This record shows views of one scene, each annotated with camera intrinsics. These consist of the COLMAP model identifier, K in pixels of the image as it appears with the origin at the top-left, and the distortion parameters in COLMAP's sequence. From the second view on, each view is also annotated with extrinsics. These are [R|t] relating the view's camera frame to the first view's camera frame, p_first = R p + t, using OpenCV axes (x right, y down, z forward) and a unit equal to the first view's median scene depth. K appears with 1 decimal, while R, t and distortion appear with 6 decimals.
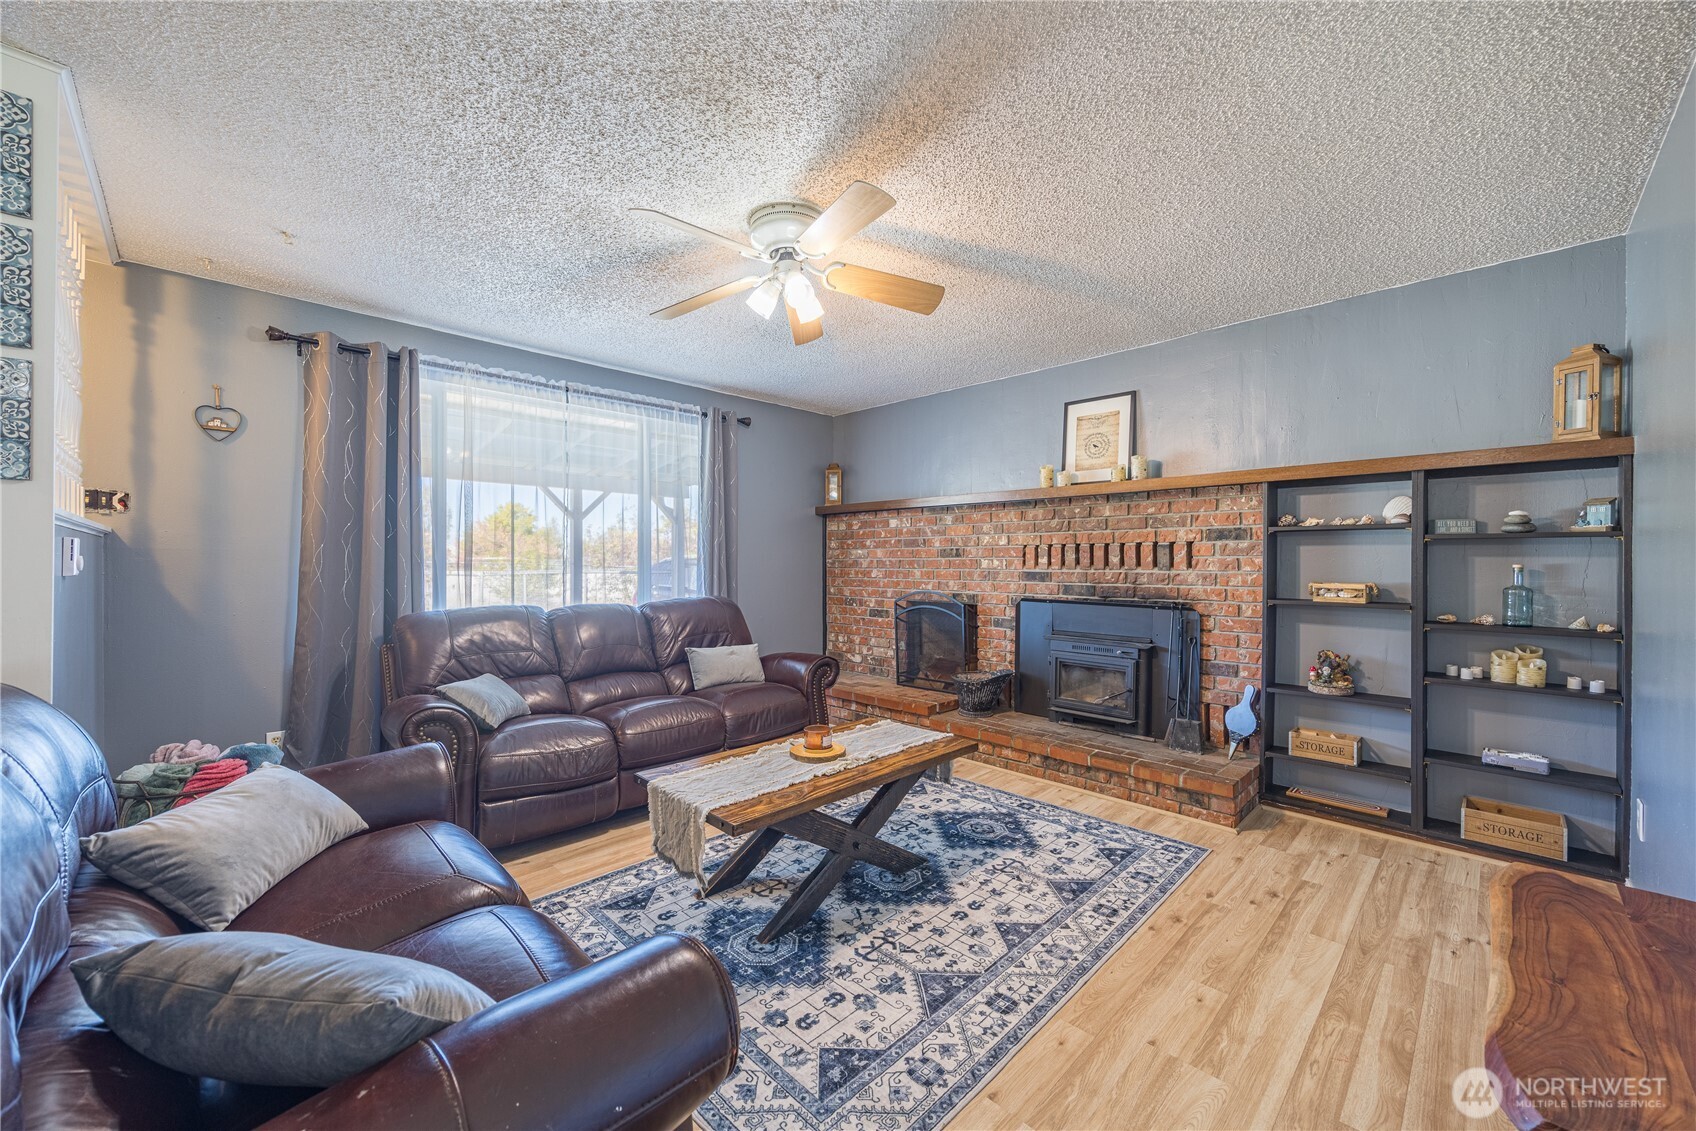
lens RADIAL K [[650.1, 0, 848.4], [0, 650.1, 560.9], [0, 0, 1]] dist [0.007173, -0.000165]
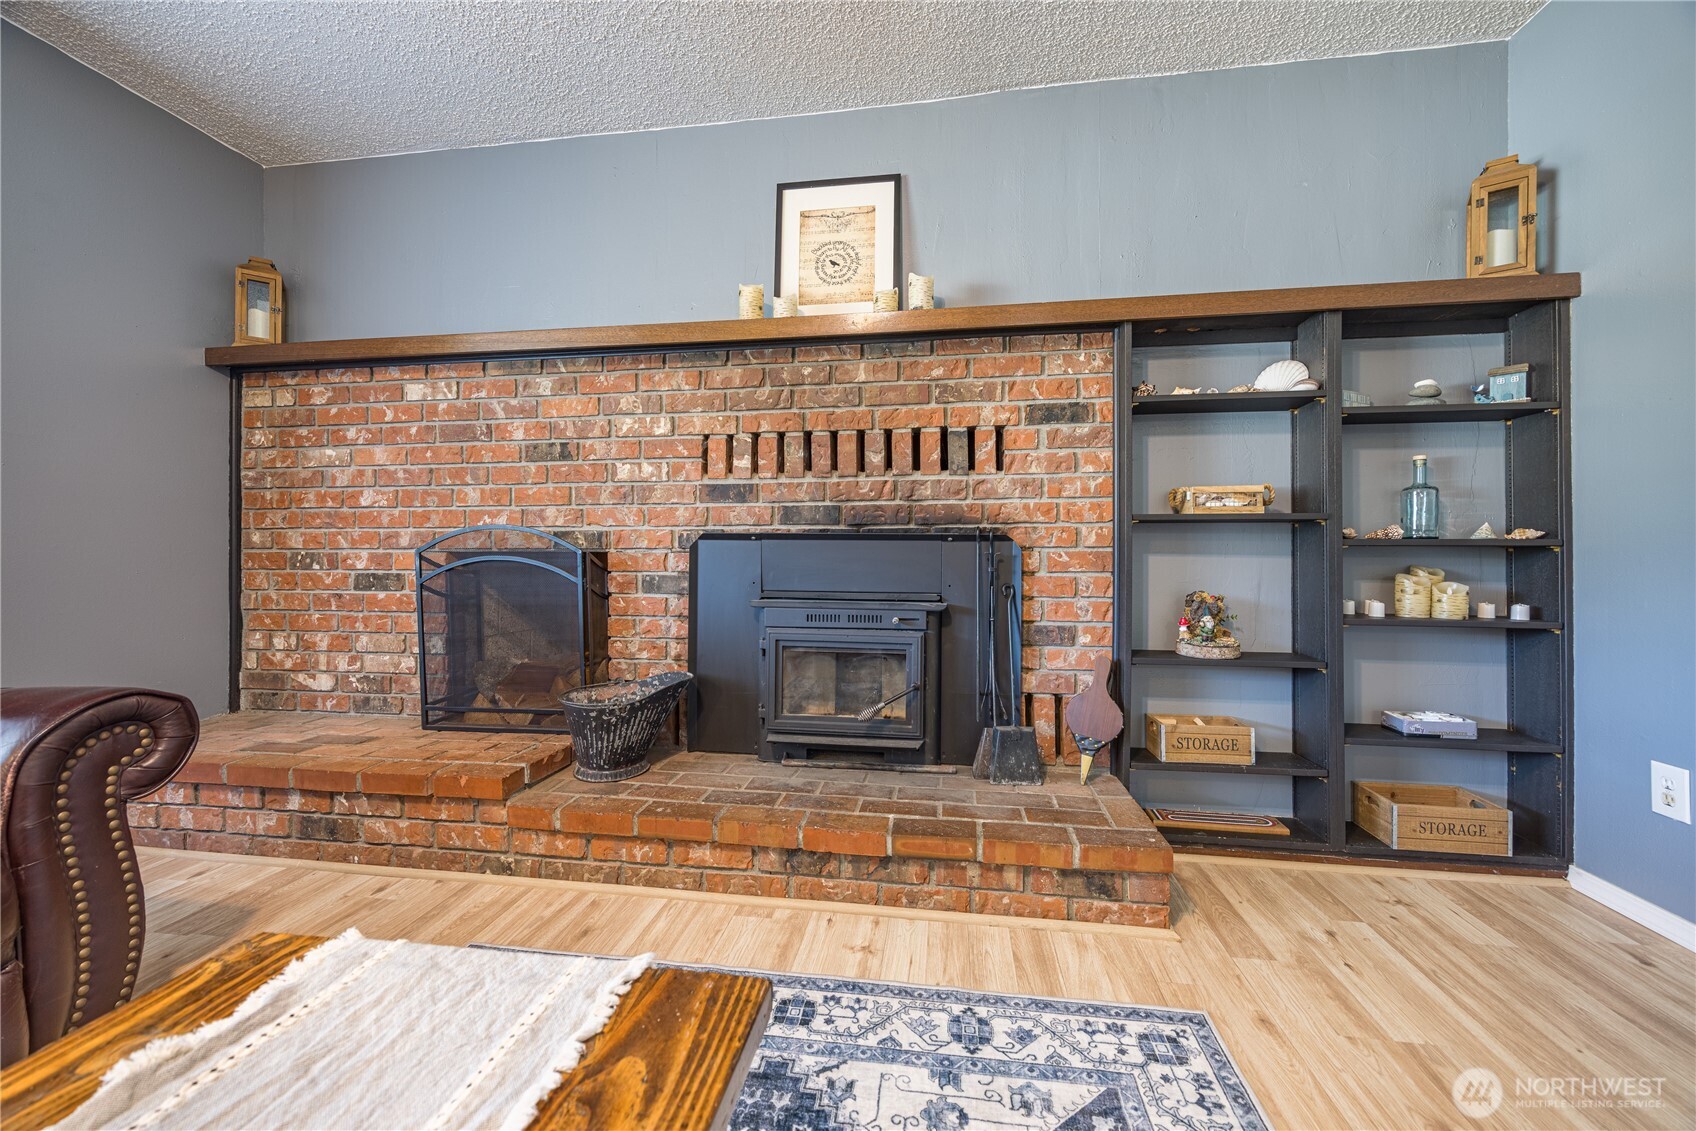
lens RADIAL K [[649.9, 0, 848.2], [0, 649.9, 558.8], [0, 0, 1]] dist [-0.001806, -0.000073]
pose [[0.803473, 0.000417, 0.595340, 0.054834], [-0.000820, 1.000000, 0.000406, 0.086209], [-0.595340, -0.000814, 0.803473, 0.567660]]
